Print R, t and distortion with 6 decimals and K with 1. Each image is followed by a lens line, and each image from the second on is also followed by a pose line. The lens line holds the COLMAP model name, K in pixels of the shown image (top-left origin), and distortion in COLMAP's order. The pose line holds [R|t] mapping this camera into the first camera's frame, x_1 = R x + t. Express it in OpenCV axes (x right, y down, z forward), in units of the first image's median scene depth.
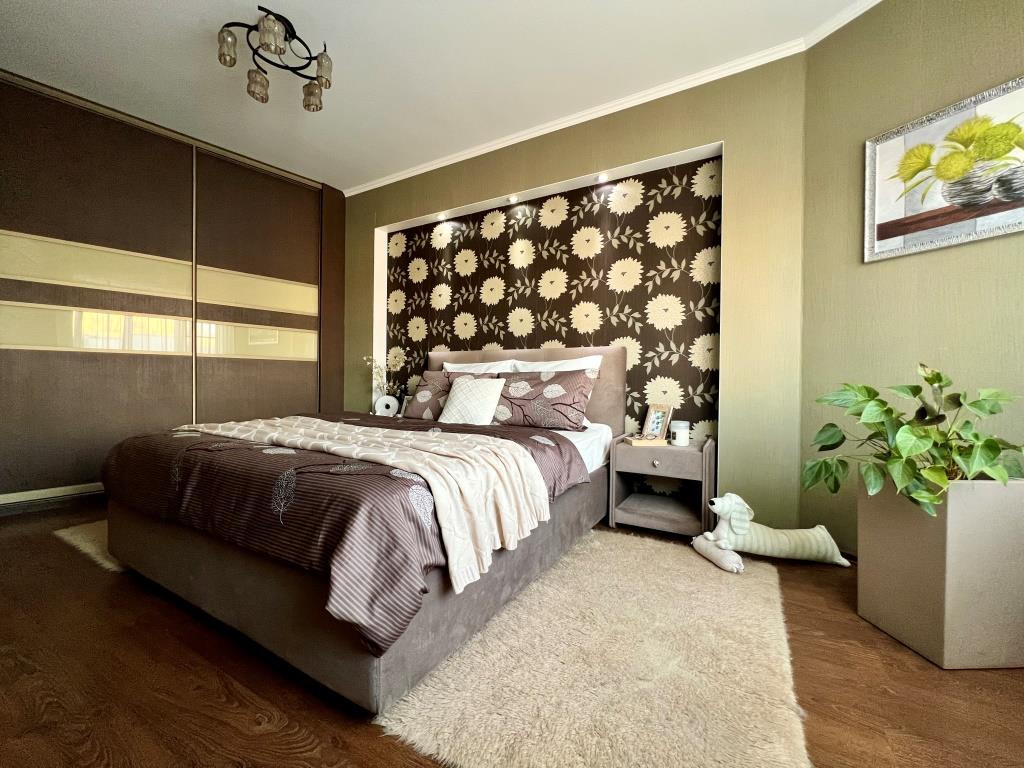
lens RADIAL K [[451.6, 0, 622.5], [0, 451.6, 379.6], [0, 0, 1]] dist [0.000376, 0.000033]
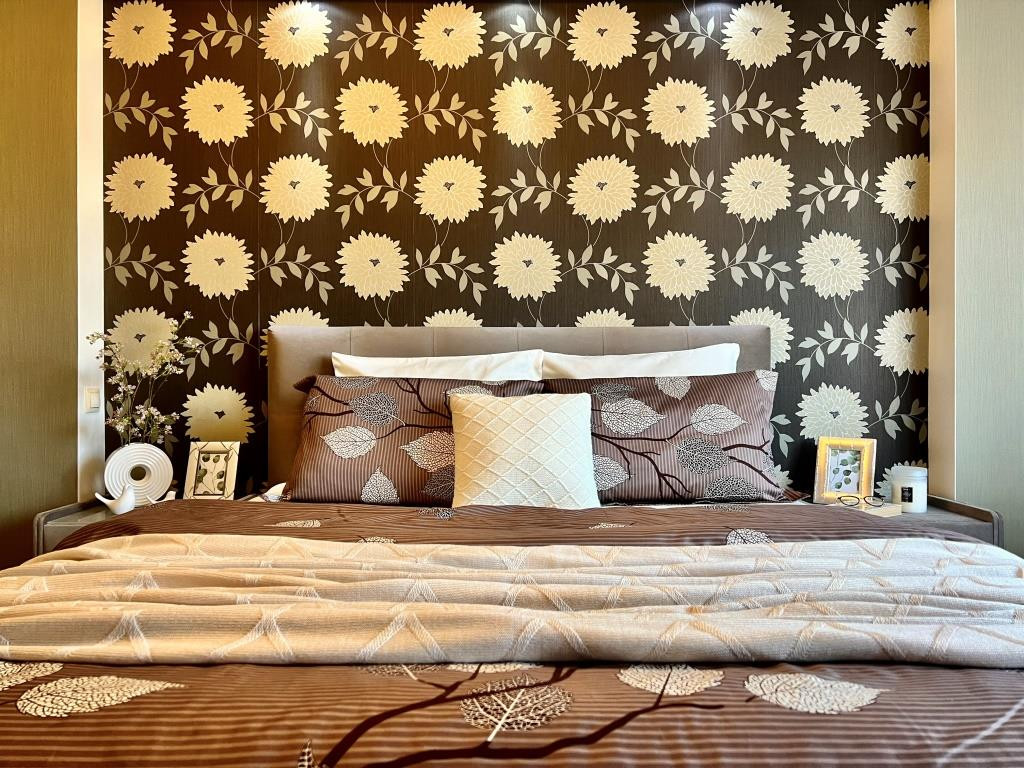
lens RADIAL K [[771.6, 0, 512.0], [0, 771.6, 384.0], [0, 0, 1]] dist [0.059670, -0.075165]
pose [[0.870715, -0.006908, 0.491739, -0.640433], [0.011123, 0.999922, -0.005648, -0.006464], [-0.491662, 0.010388, 0.870724, 0.353822]]
